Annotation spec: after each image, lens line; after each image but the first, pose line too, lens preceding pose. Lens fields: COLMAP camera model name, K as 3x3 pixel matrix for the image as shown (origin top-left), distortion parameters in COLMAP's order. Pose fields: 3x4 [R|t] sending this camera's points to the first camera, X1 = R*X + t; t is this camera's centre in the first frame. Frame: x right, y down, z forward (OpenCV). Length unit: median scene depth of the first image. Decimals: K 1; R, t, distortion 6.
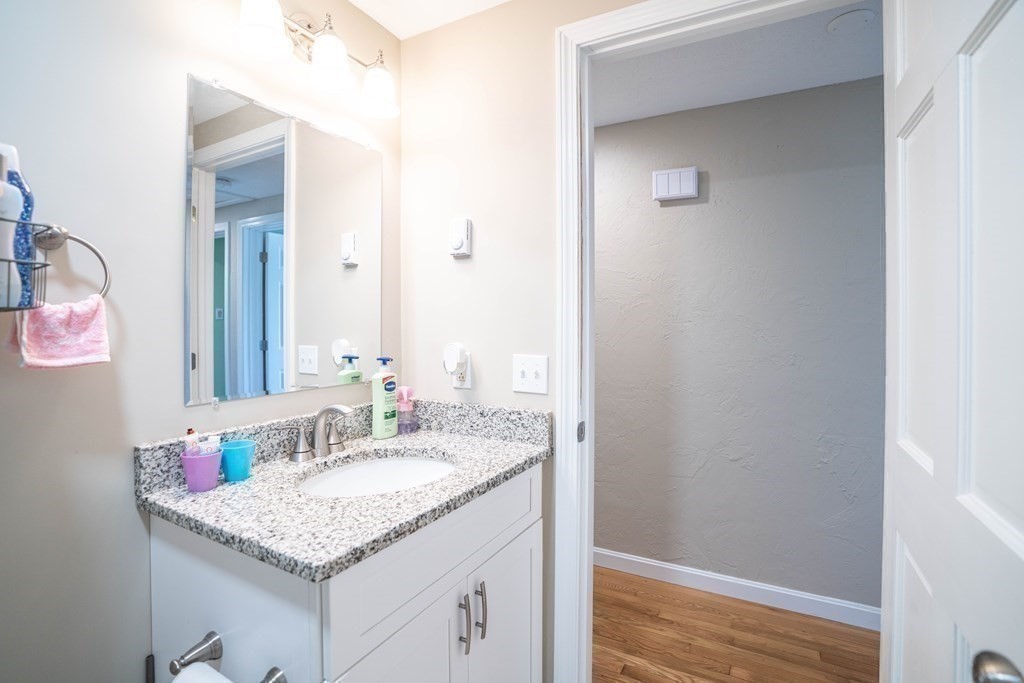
lens RADIAL K [[473.0, 0, 519.7], [0, 473.0, 319.9], [0, 0, 1]] dist [-0.058567, 0.020564]
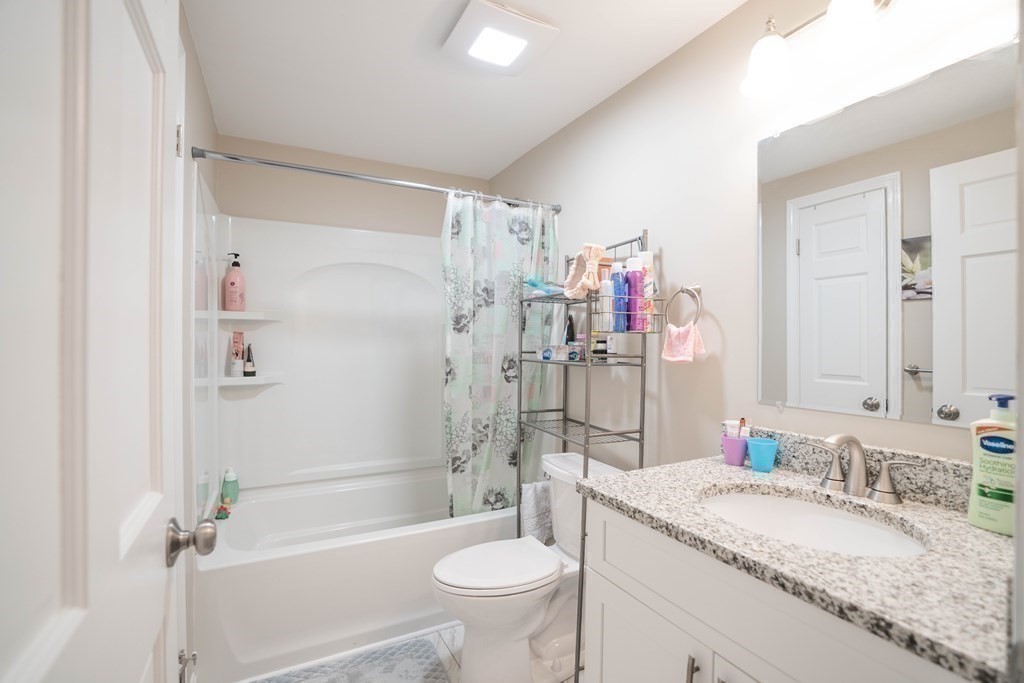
lens RADIAL K [[473.0, 0, 512.7], [0, 473.0, 346.1], [0, 0, 1]] dist [-0.058567, 0.020564]
pose [[-0.545132, 0.003409, -0.838343, 0.742678], [0.000865, 0.999993, 0.003504, 0.025420], [0.838350, 0.001185, -0.545132, 1.154545]]
